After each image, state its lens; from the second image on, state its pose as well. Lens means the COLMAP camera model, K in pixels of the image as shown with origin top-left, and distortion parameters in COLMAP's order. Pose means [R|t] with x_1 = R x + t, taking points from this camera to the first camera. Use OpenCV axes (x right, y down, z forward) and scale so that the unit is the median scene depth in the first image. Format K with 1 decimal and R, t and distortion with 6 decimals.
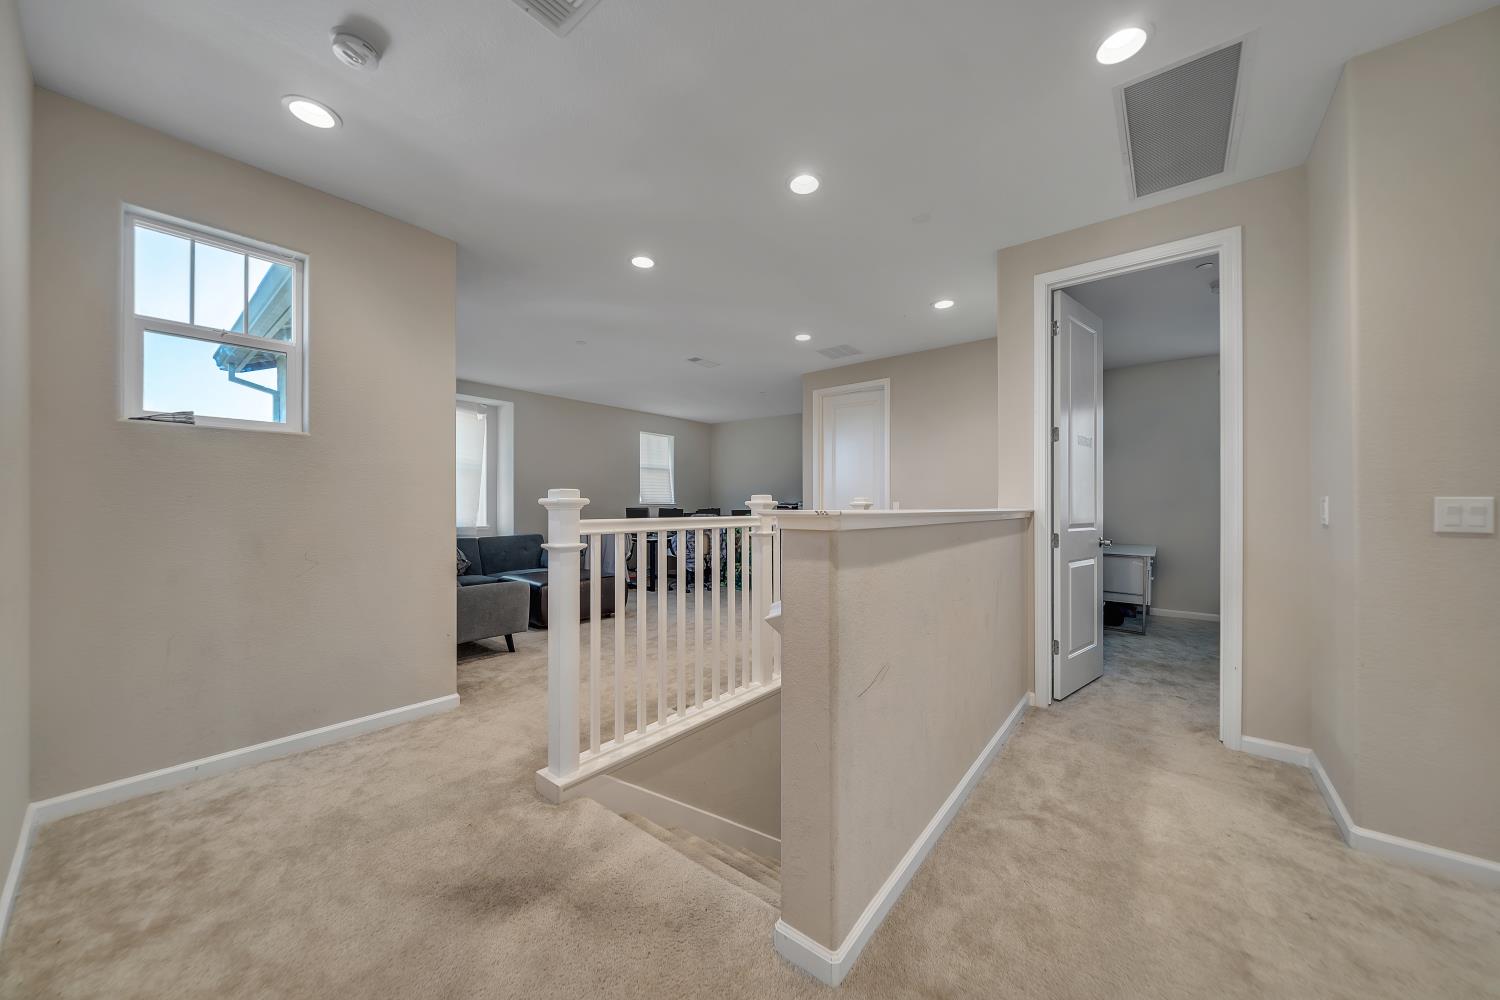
lens RADIAL K [[519.6, 0, 750.5], [0, 519.6, 502.6], [0, 0, 1]] dist [-0.001106, -0.000003]
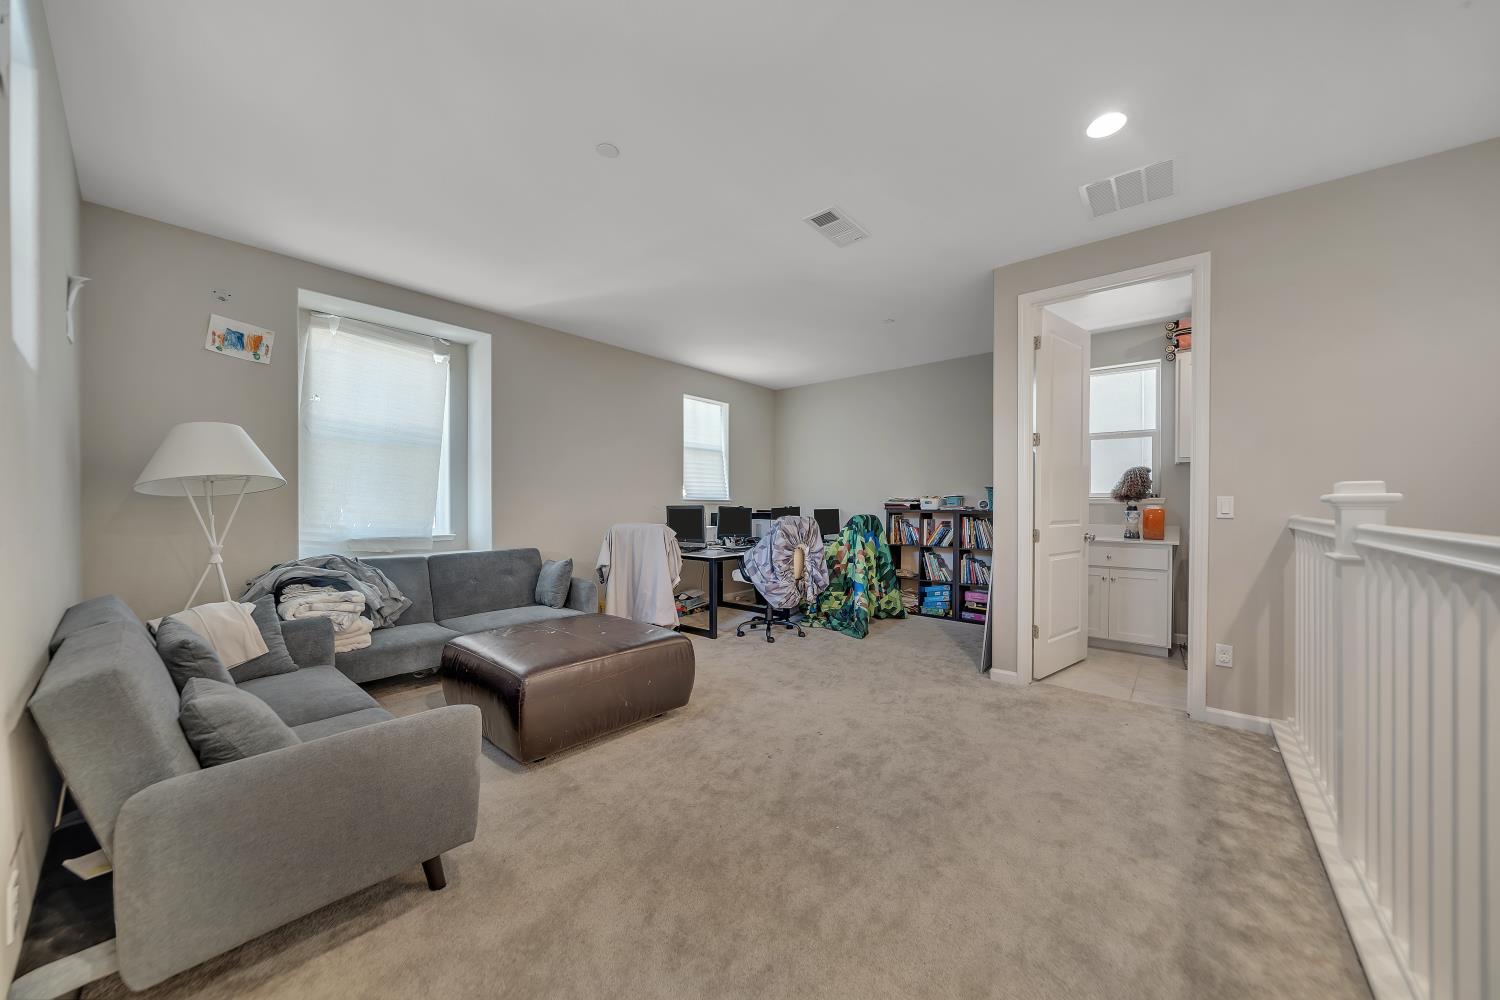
lens RADIAL K [[519.6, 0, 752.1], [0, 519.6, 501.9], [0, 0, 1]] dist [-0.001106, -0.000003]
pose [[0.999921, 0.000876, -0.012556, -0.138393], [-0.000823, 0.999991, 0.004178, 0.002530], [0.012559, -0.004167, 0.999912, 0.385717]]
